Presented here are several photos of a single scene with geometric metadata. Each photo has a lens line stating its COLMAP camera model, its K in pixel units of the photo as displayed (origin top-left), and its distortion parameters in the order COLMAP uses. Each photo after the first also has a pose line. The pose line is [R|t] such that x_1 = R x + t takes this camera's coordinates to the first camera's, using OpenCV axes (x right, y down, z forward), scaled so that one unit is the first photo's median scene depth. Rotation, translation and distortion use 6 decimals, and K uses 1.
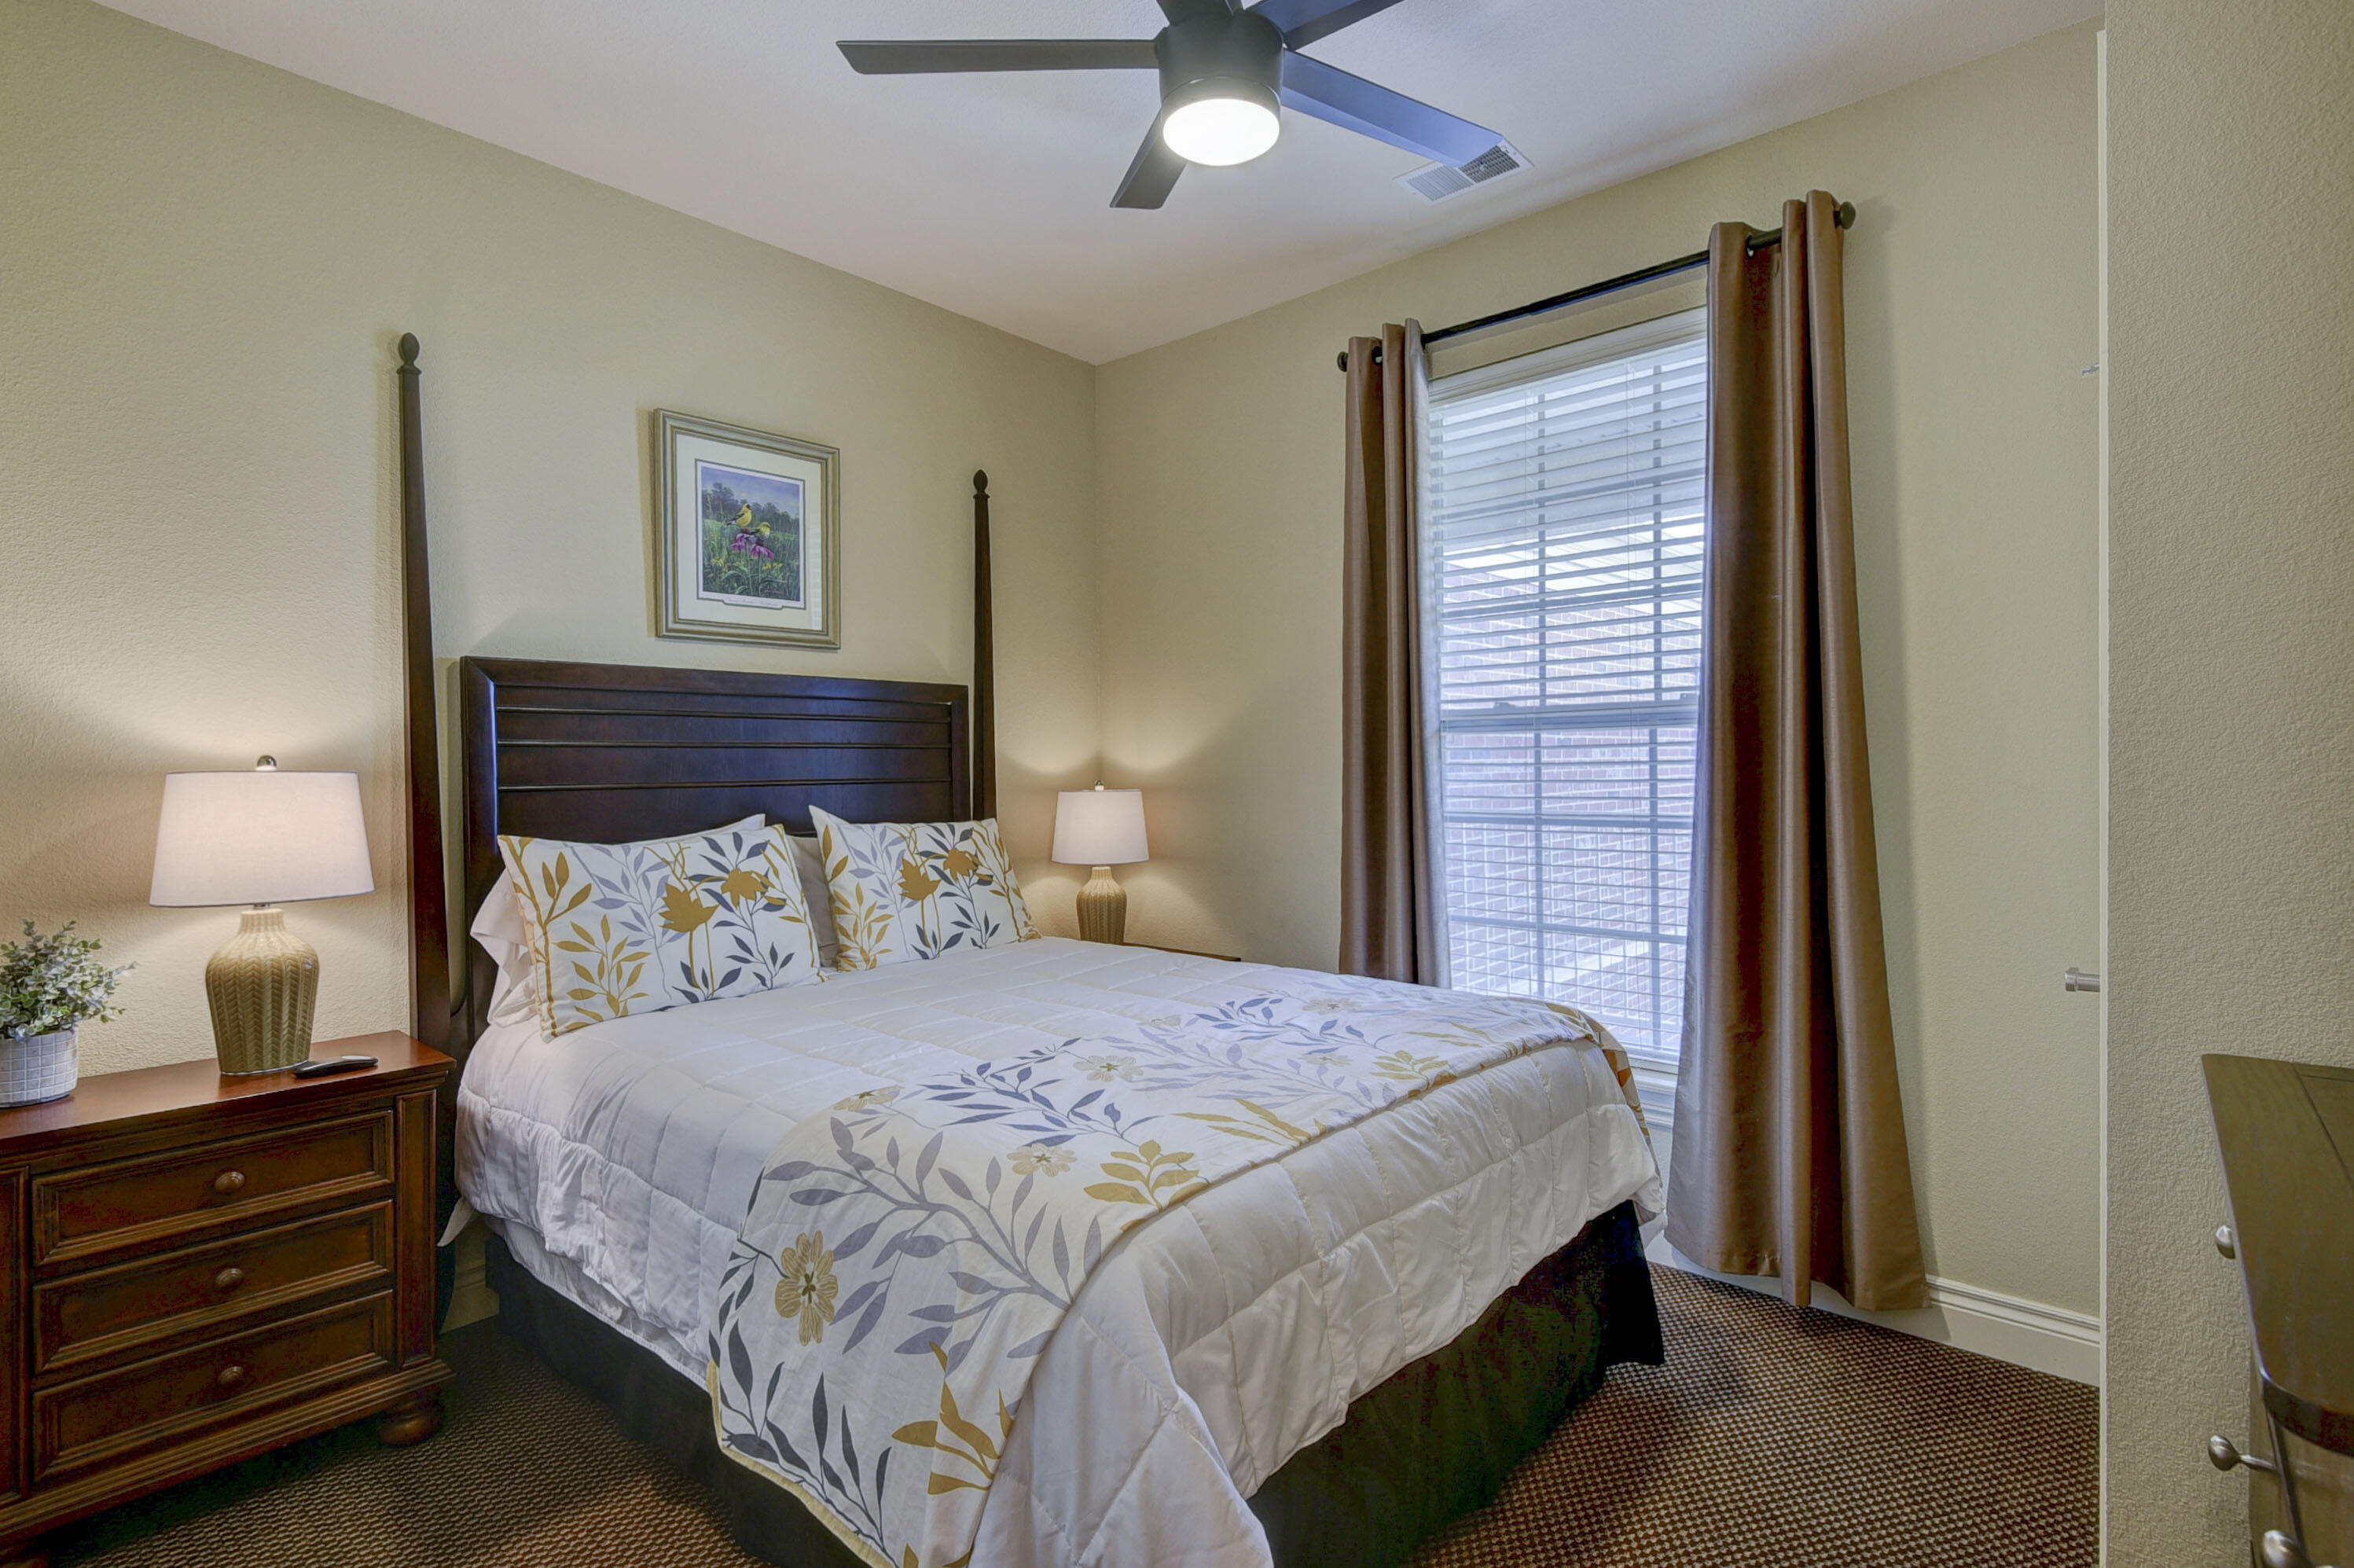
lens RADIAL K [[1094.0, 0, 1169.8], [0, 1094.0, 746.7], [0, 0, 1]] dist [0.037517, -0.021123]
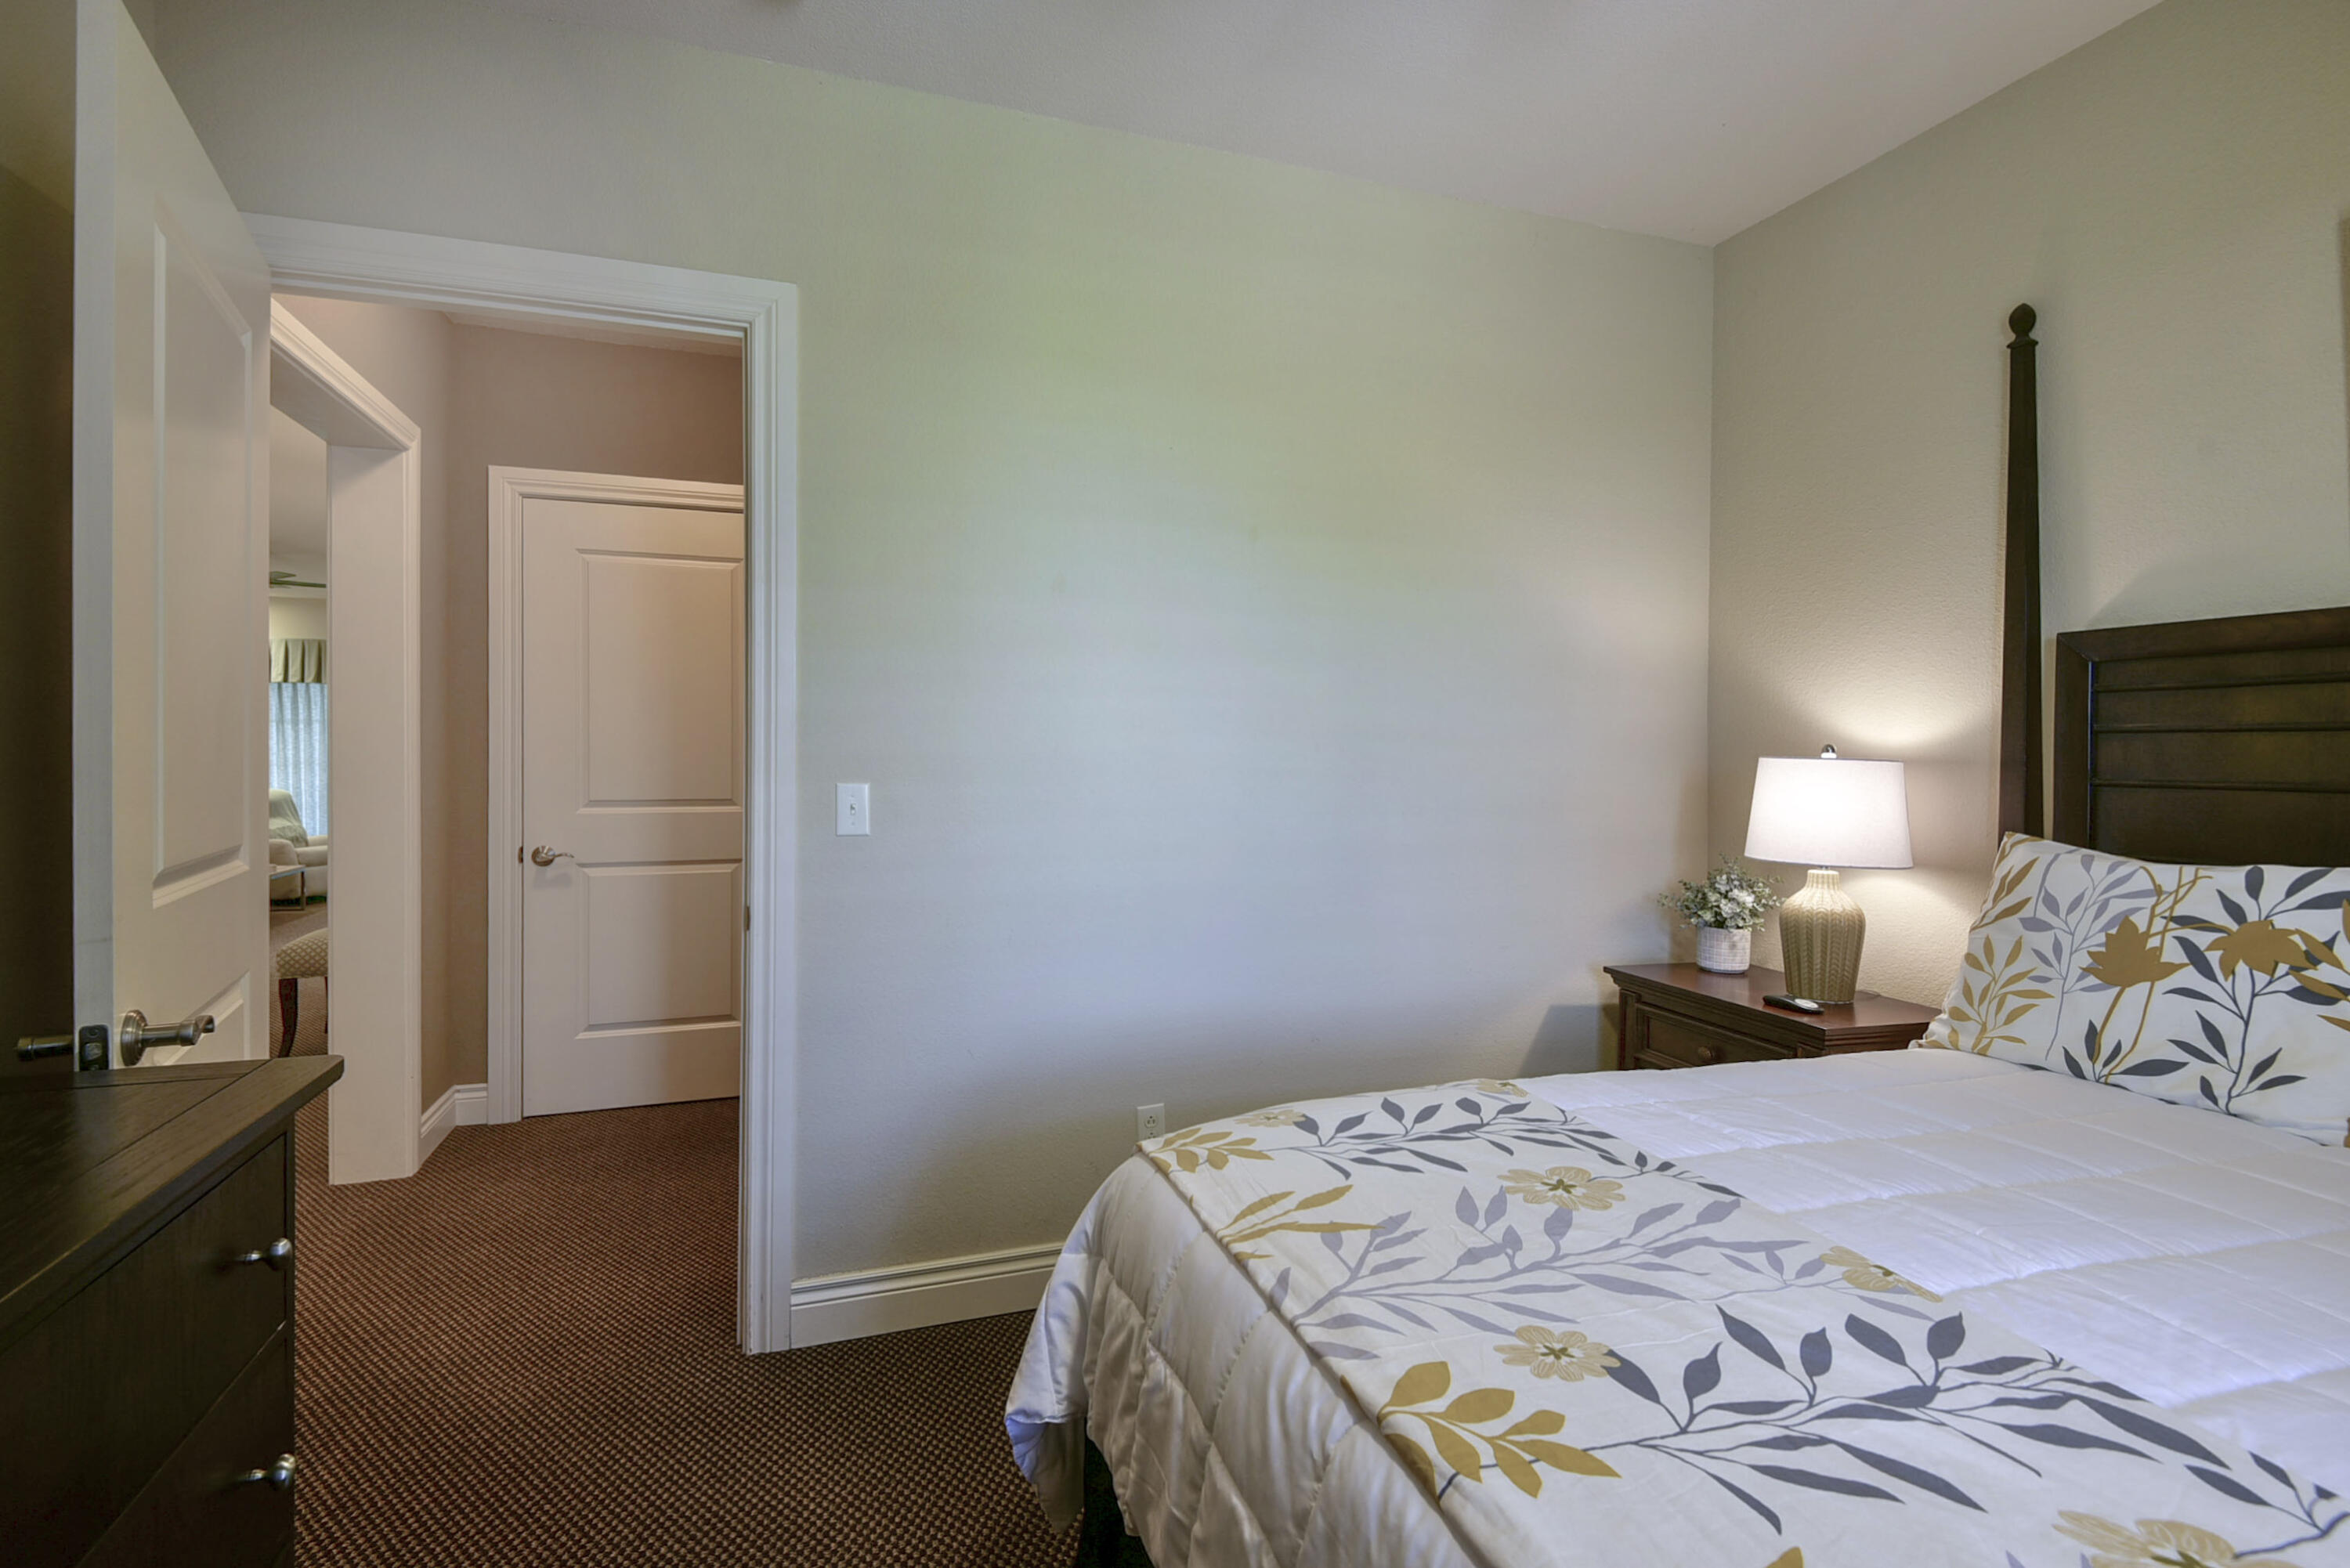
lens RADIAL K [[1033.9, 0, 1143.5], [0, 1033.9, 782.1], [0, 0, 1]] dist [0.000065, -0.011363]
pose [[-0.484242, 0.034032, -0.874272, 0.650727], [0.013777, 0.999416, 0.031272, 0.004785], [0.874826, 0.003099, -0.484428, 1.081693]]
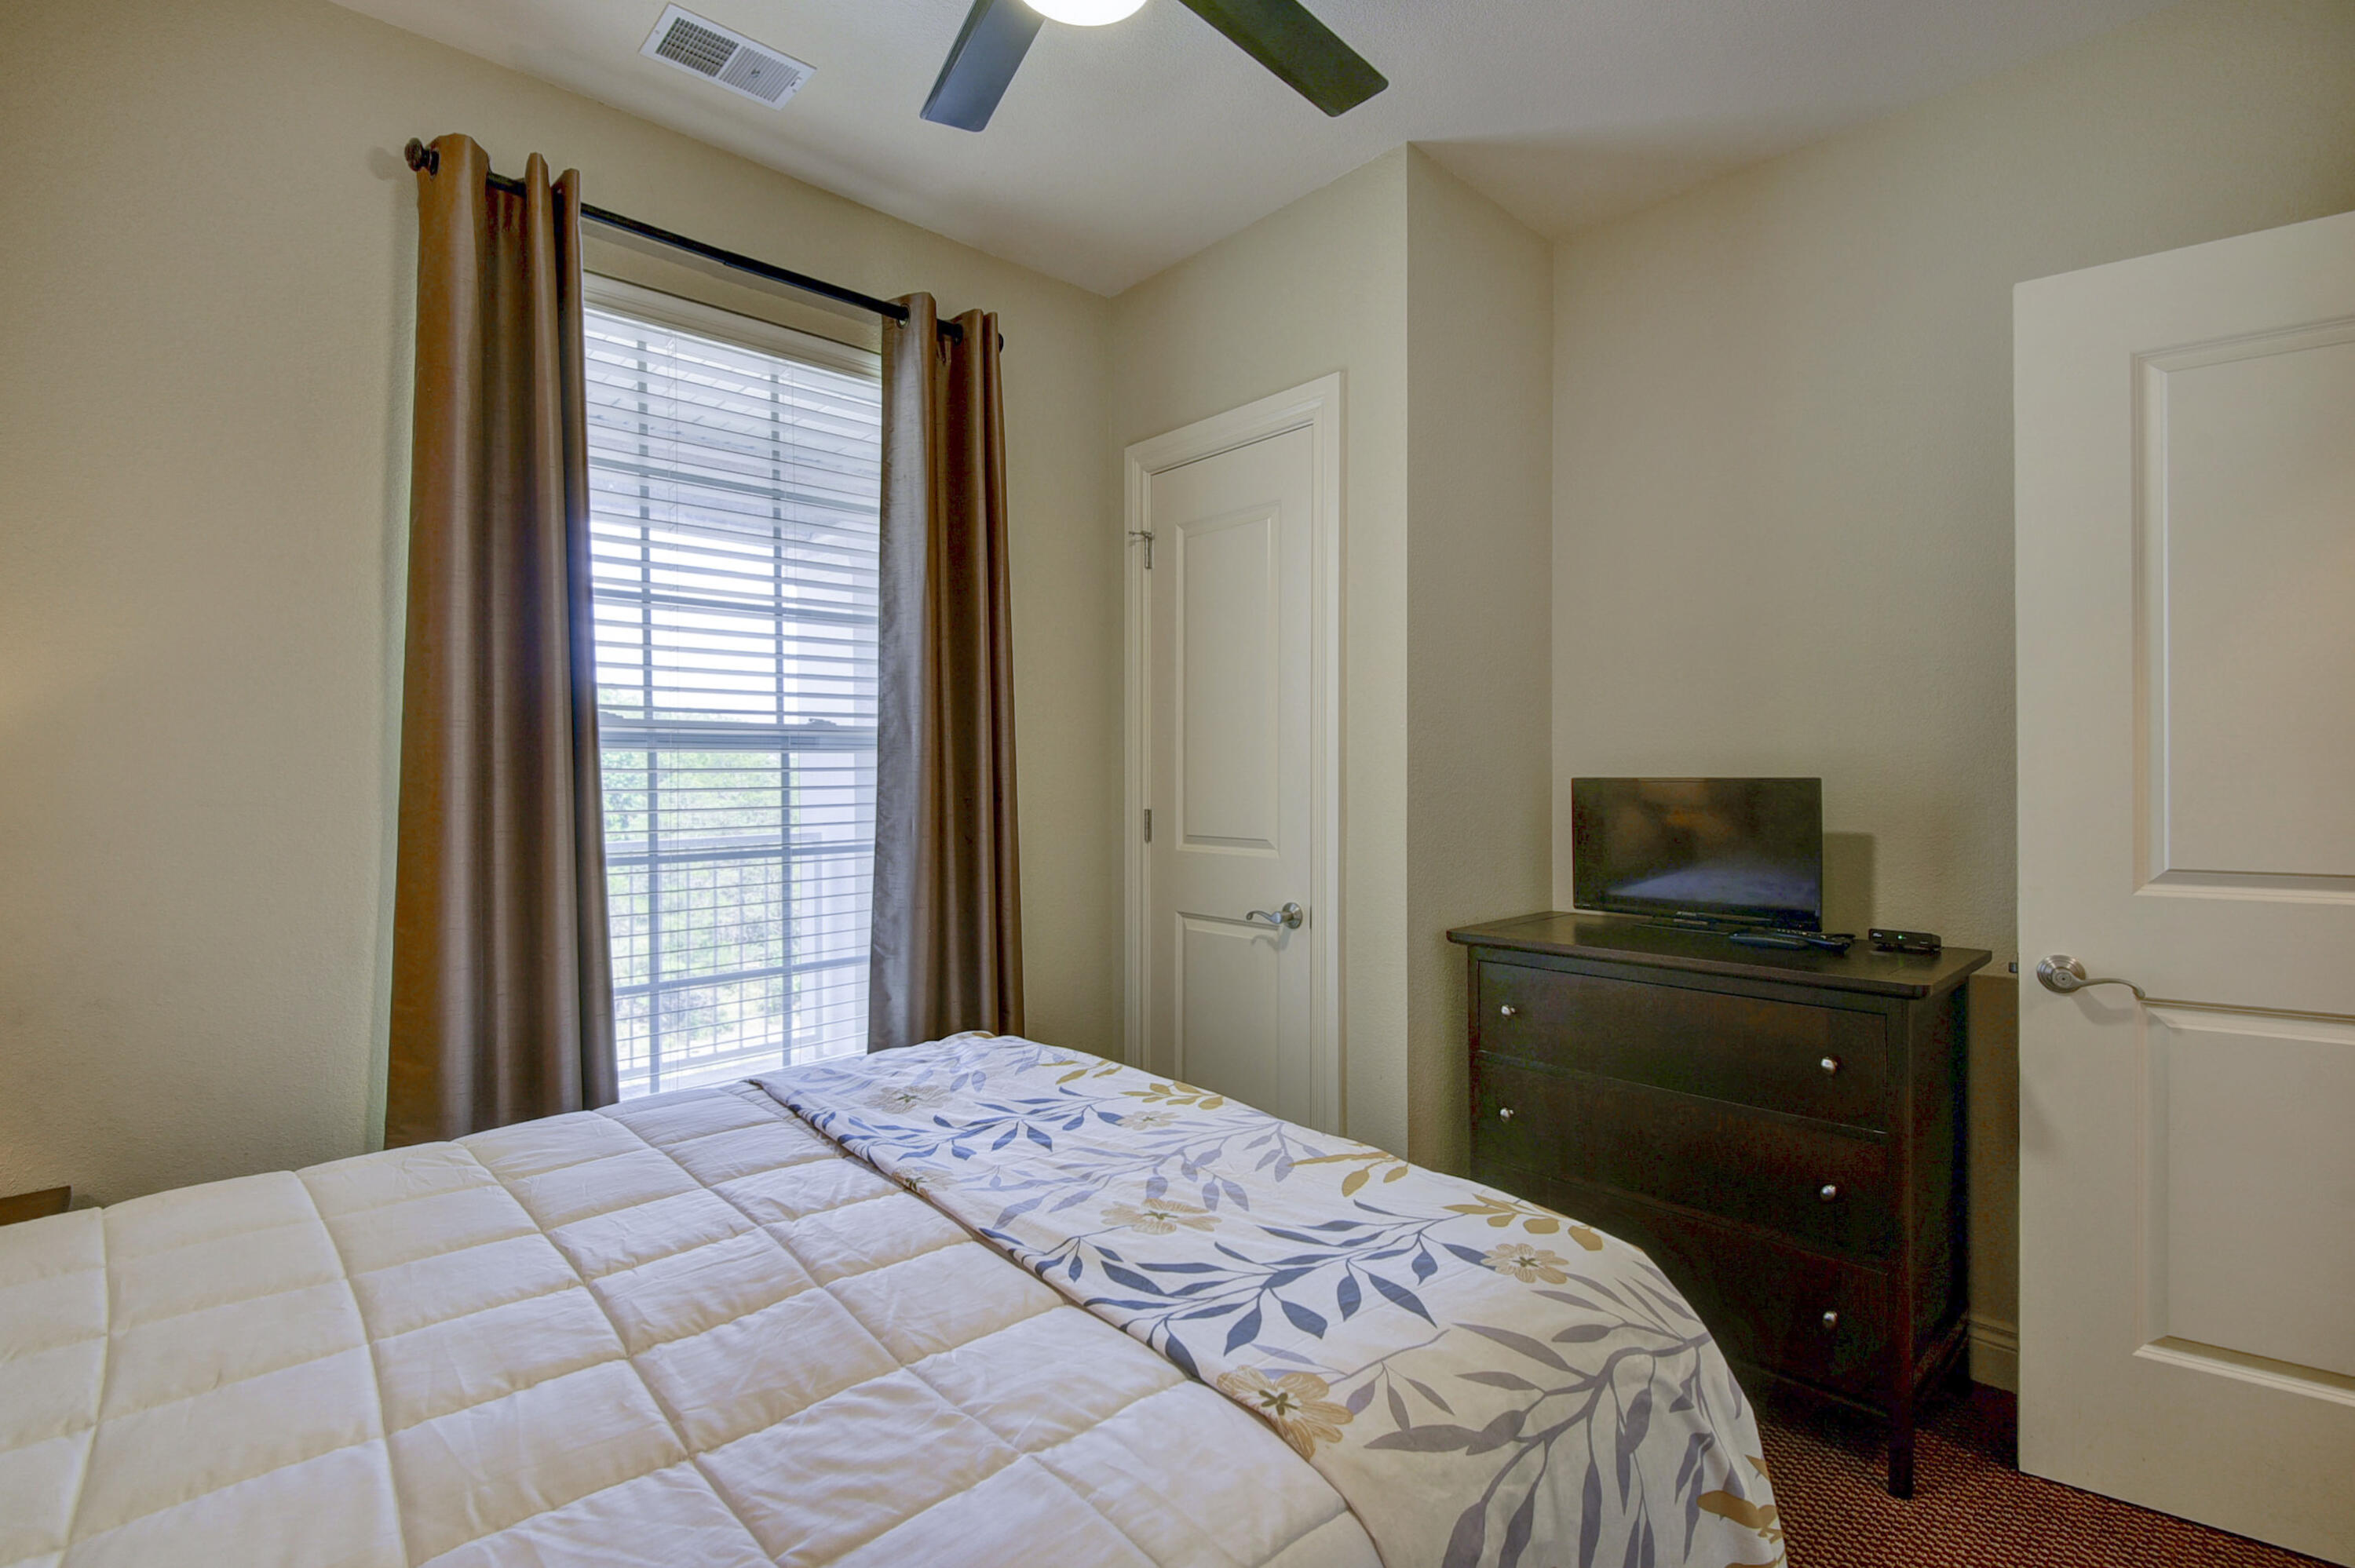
lens RADIAL K [[1099.8, 0, 1117.6], [0, 1099.8, 778.7], [0, 0, 1]] dist [0.027249, -0.005429]
pose [[0.106687, 0.012206, 0.994218, -0.762483], [-0.013618, 0.999849, -0.010814, 0.019725], [-0.994199, -0.012386, 0.106837, 0.949705]]
